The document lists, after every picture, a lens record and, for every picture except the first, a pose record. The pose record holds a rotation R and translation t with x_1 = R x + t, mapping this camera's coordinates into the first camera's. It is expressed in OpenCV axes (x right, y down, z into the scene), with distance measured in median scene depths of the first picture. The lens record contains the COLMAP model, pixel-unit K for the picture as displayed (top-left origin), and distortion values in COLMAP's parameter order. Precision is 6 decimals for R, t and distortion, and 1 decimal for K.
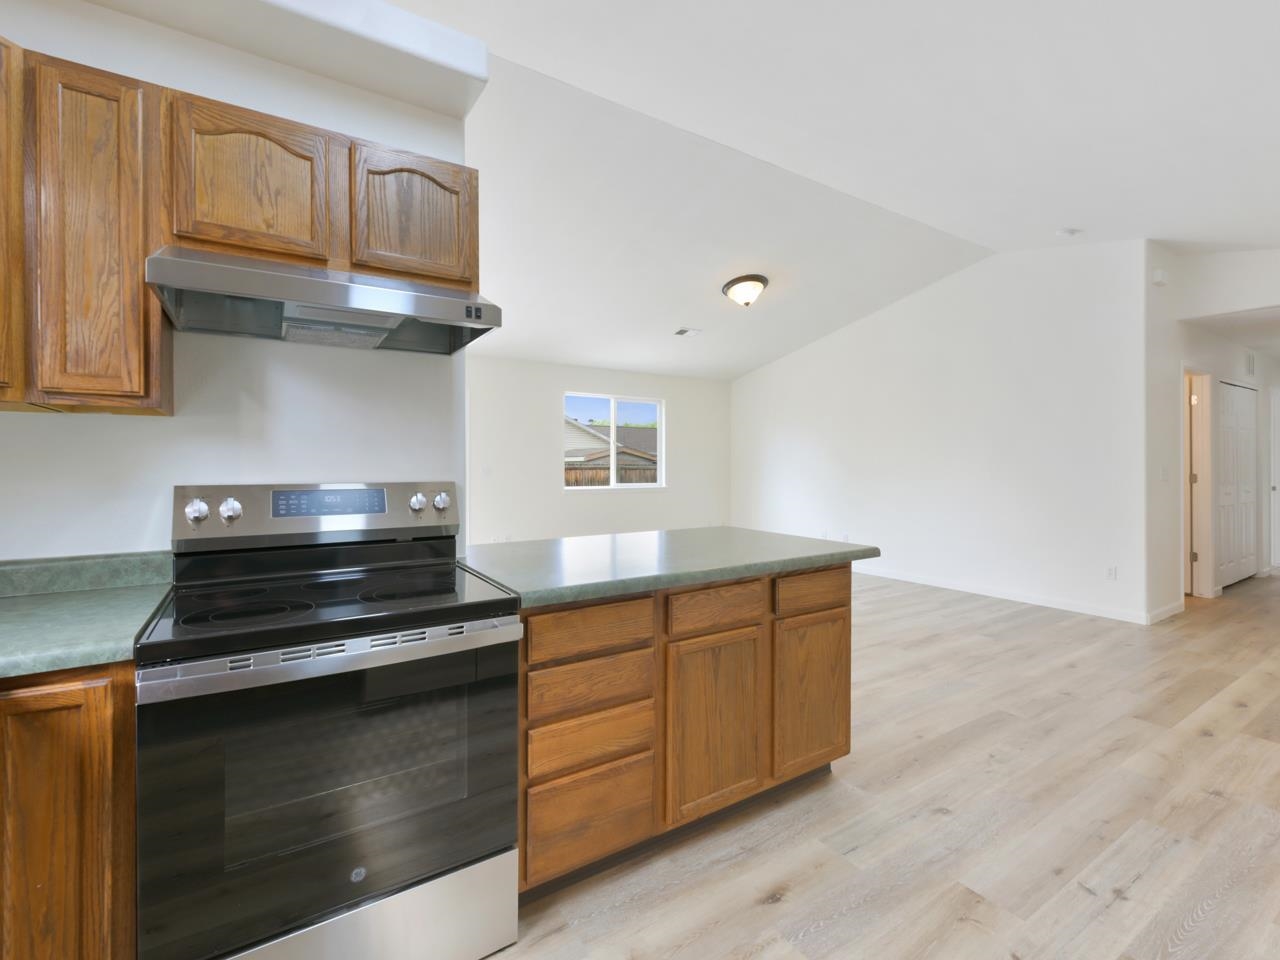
lens RADIAL K [[581.7, 0, 640.0], [0, 581.7, 480.0], [0, 0, 1]] dist [0.001265, 0.000215]
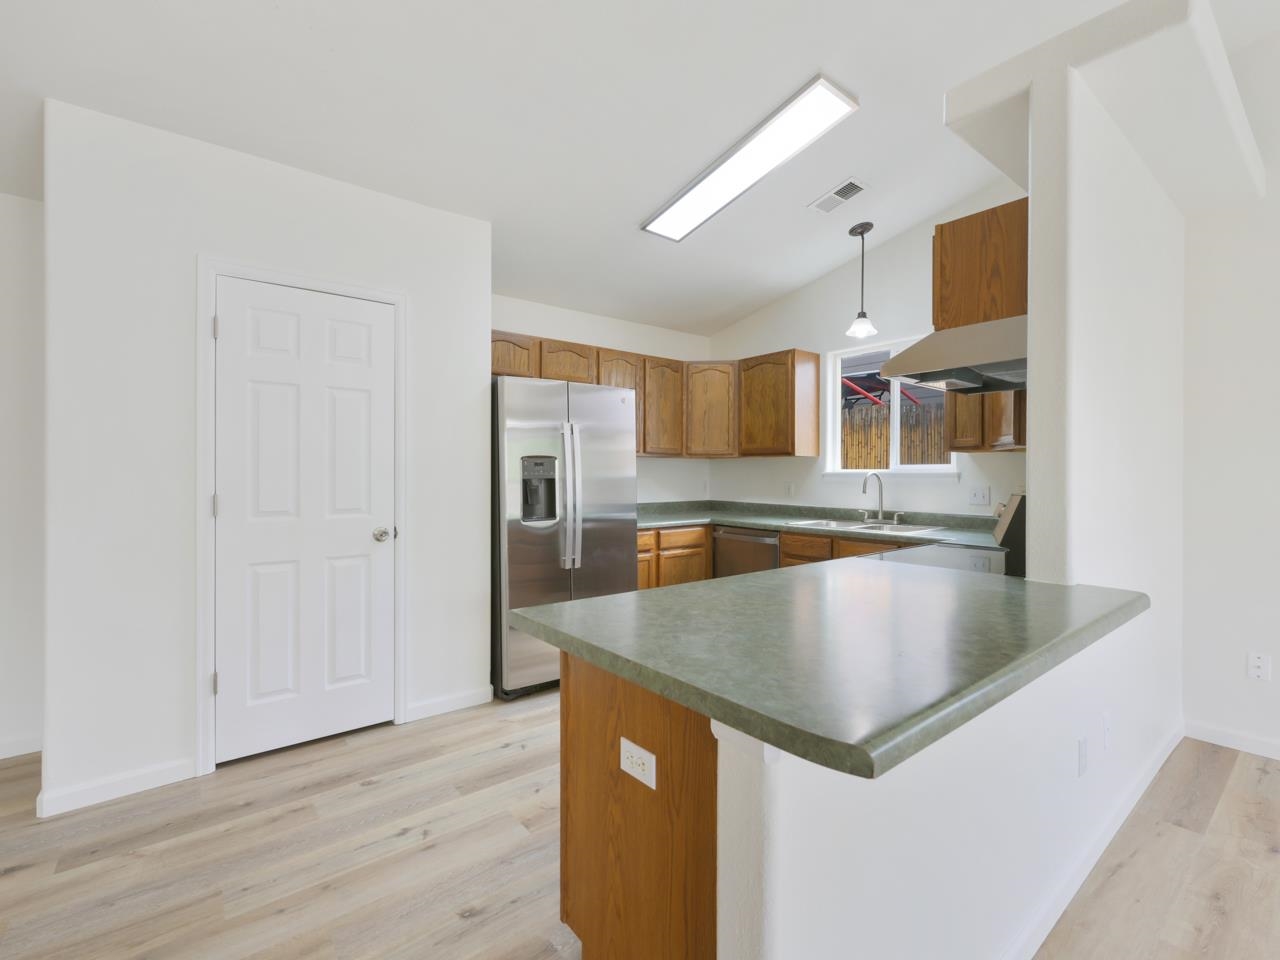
lens RADIAL K [[581.7, 0, 640.0], [0, 581.7, 480.0], [0, 0, 1]] dist [0.001265, 0.000215]
pose [[-0.993395, 0.034112, -0.109554, 0.398490], [0.033960, 0.999418, 0.003251, 0.013377], [0.109602, -0.000491, -0.993975, 1.941074]]
